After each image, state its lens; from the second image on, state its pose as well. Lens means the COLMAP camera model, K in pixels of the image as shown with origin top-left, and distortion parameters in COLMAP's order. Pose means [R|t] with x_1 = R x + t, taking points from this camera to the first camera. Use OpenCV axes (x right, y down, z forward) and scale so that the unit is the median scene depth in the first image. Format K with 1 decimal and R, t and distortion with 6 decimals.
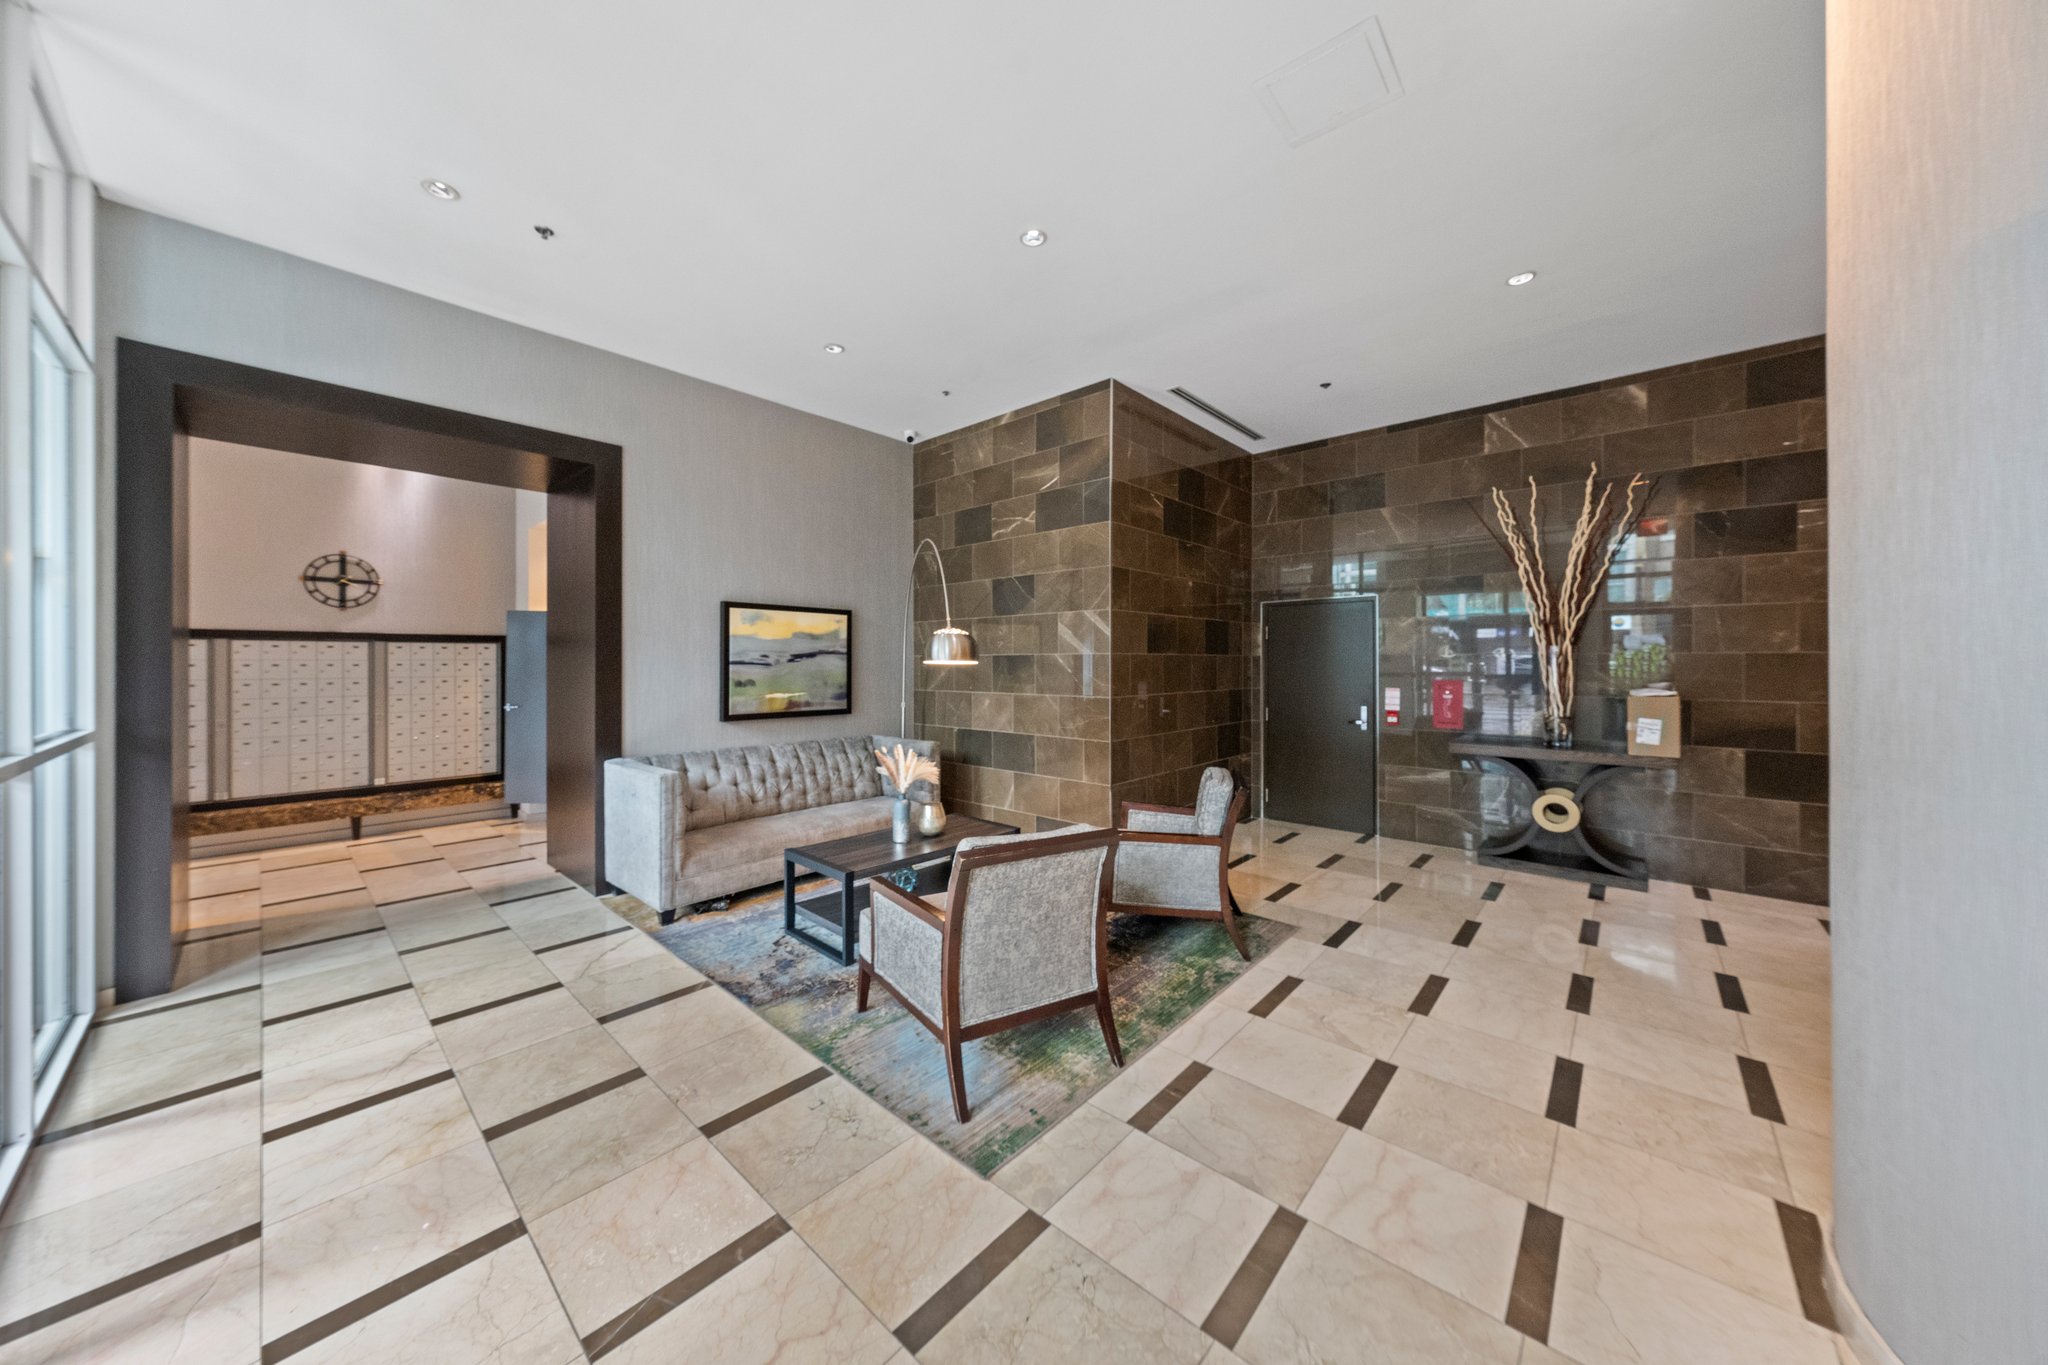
lens RADIAL K [[682.4, 0, 1025.5], [0, 682.4, 664.0], [0, 0, 1]] dist [-0.000329, 0.000826]
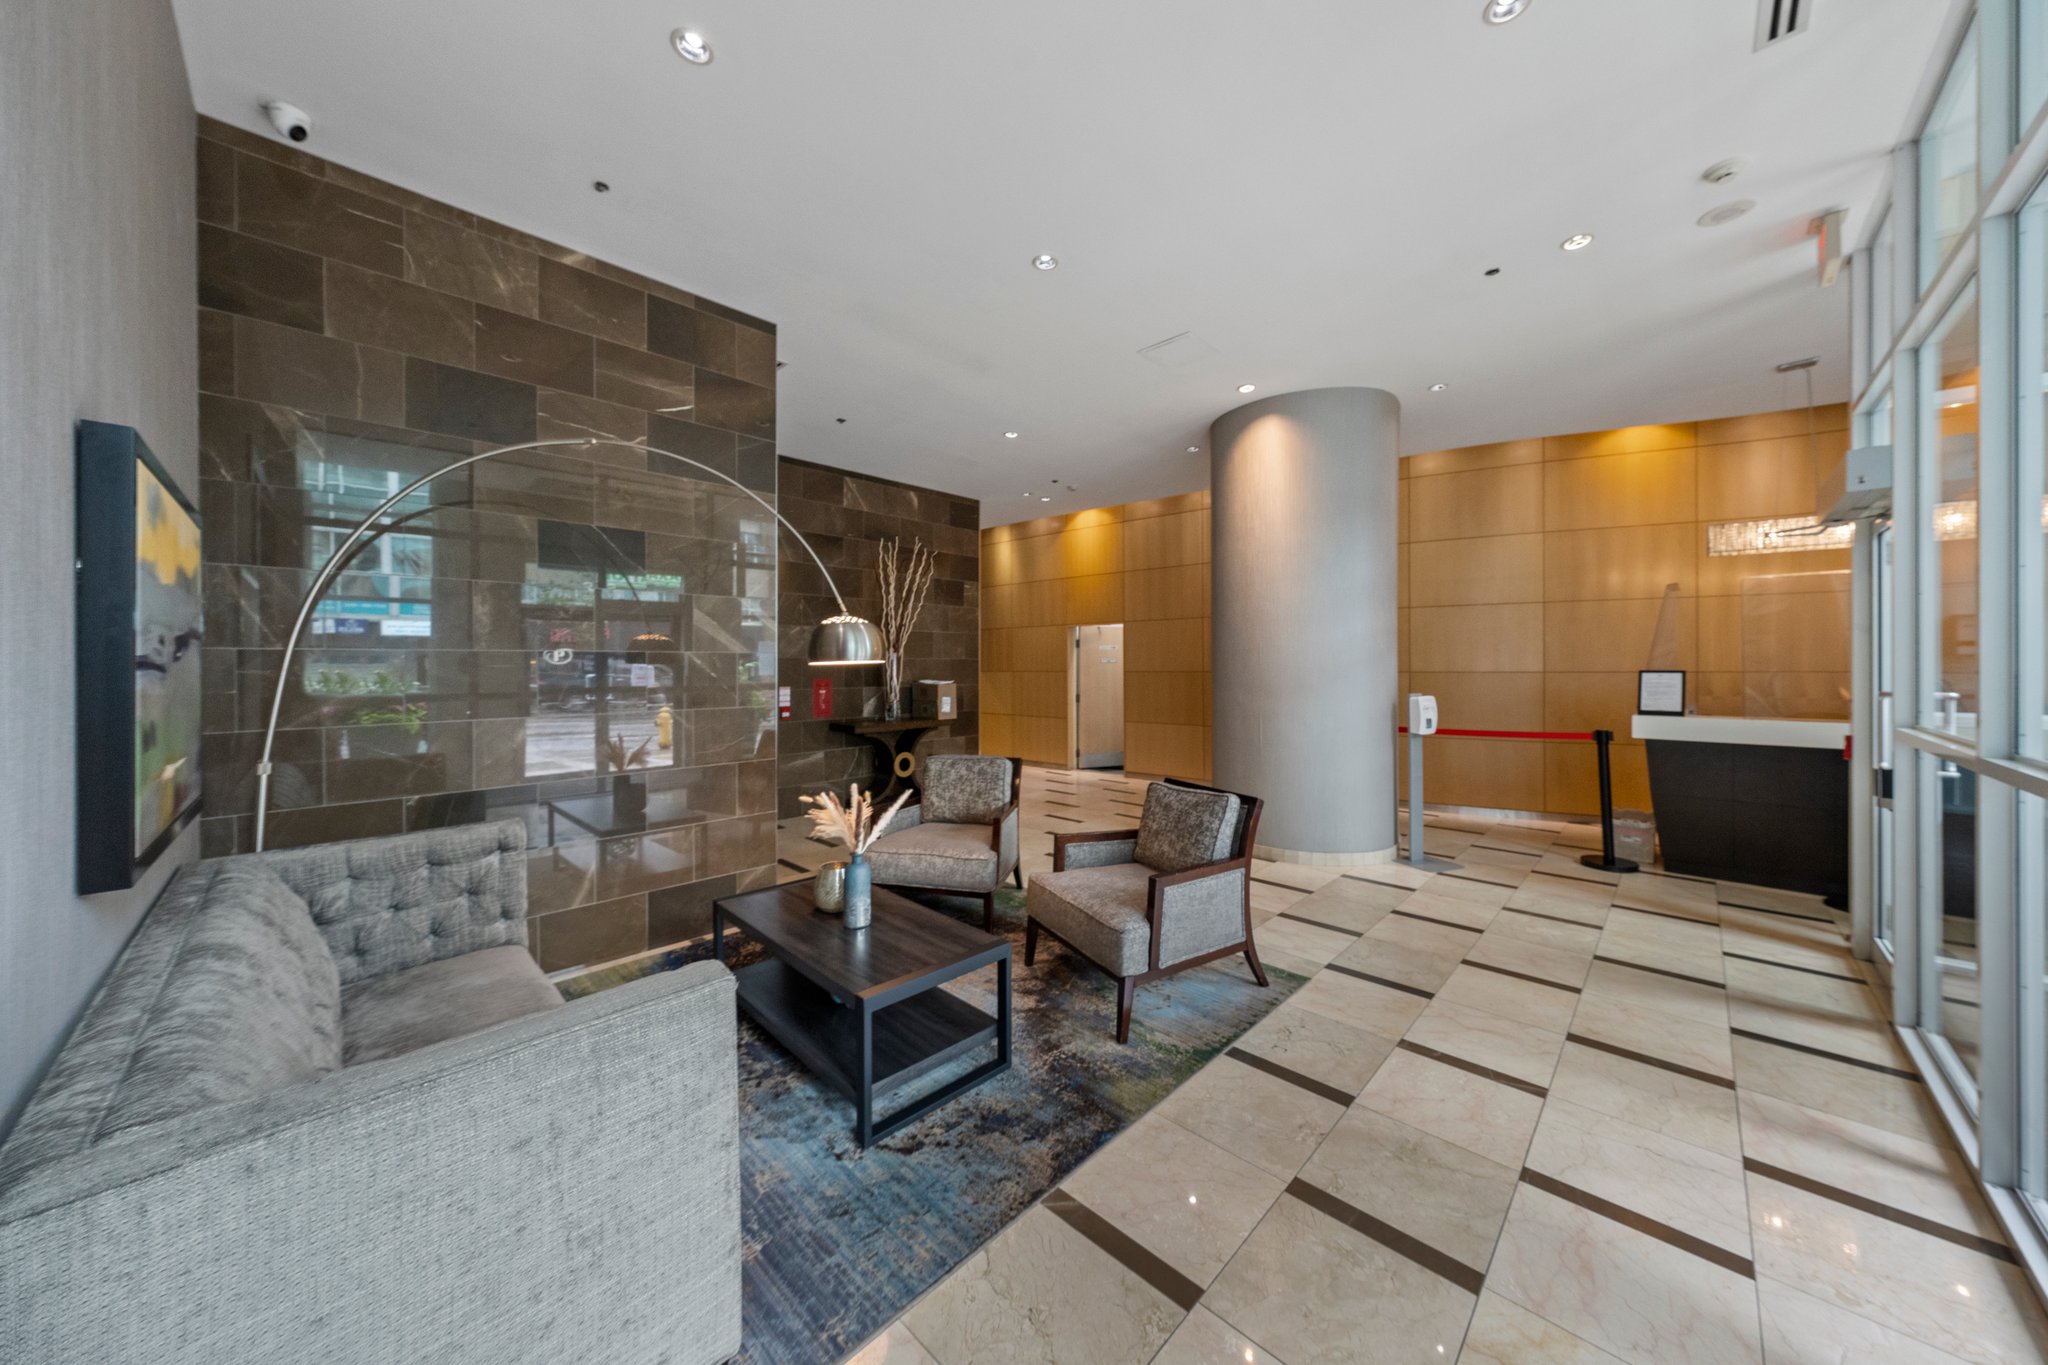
lens RADIAL K [[682.4, 0, 1025.2], [0, 682.4, 670.7], [0, 0, 1]] dist [-0.000329, 0.000826]
pose [[0.044640, -0.009061, 0.998962, -1.059903], [0.006084, 0.999943, 0.008798, 0.000543], [-0.998985, 0.005685, 0.044693, 0.993927]]
